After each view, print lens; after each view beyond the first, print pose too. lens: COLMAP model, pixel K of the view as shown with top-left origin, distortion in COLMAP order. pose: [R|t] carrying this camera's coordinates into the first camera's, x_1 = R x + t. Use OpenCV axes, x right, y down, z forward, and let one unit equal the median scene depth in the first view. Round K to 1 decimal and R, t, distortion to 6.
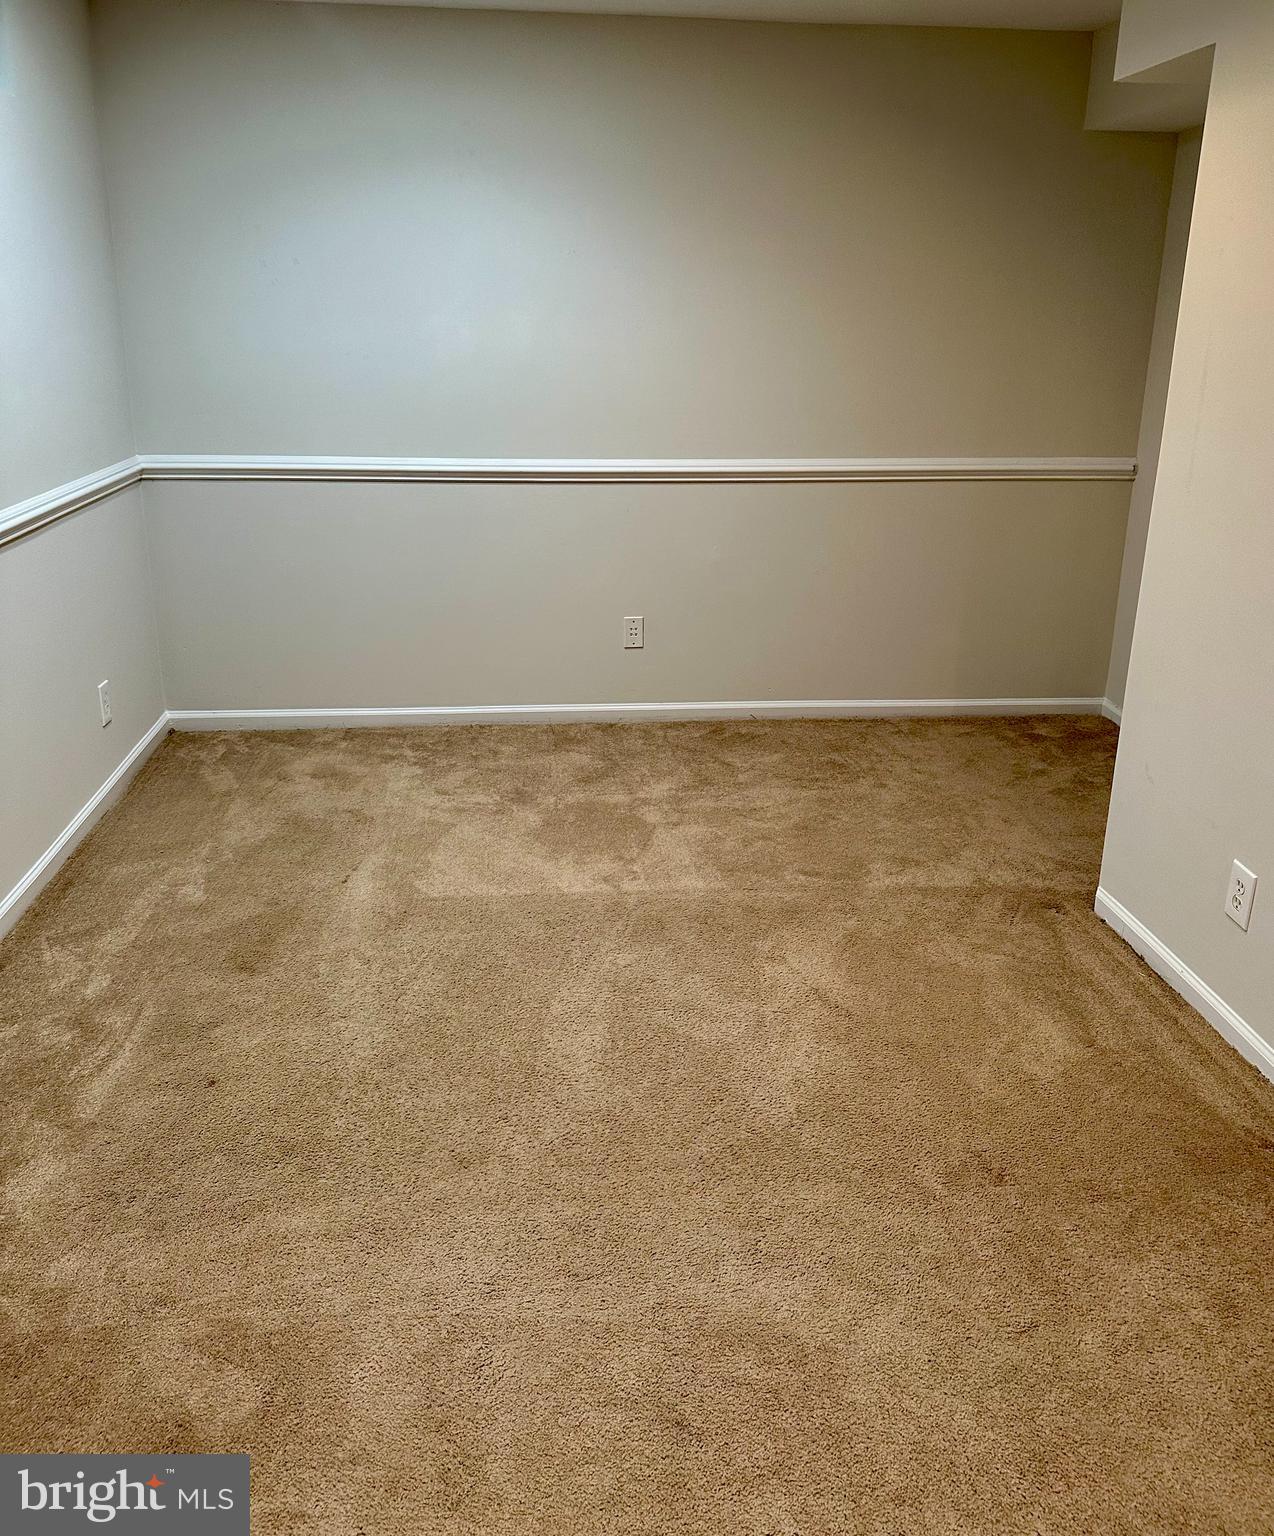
lens RADIAL K [[1320.6, 0, 637.0], [0, 1320.6, 768.0], [0, 0, 1]] dist [0.009117, -0.127752]
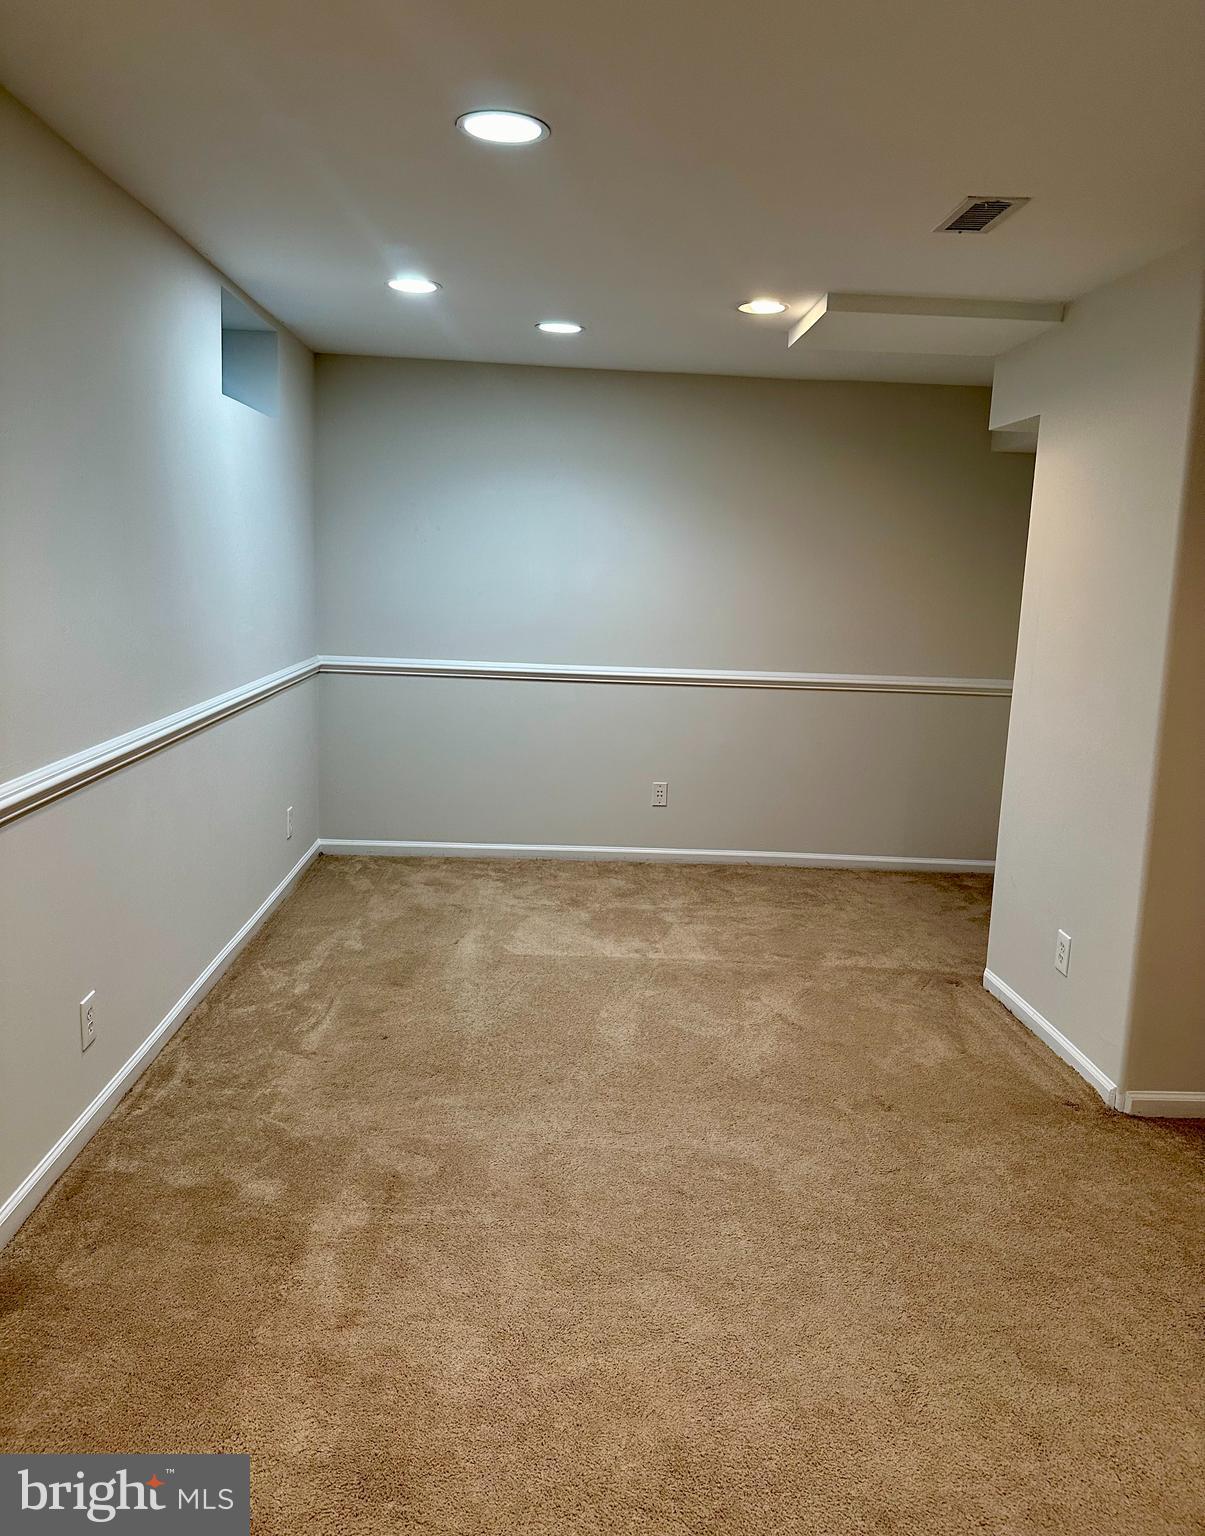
lens RADIAL K [[1151.6, 0, 602.5], [0, 1151.6, 768.0], [0, 0, 1]] dist [-0.118426, -0.001390]
pose [[0.998408, 0.027869, -0.049033, -0.005392], [-0.035187, 0.987232, -0.155354, 0.083221], [0.044077, 0.156832, 0.986641, -0.249410]]
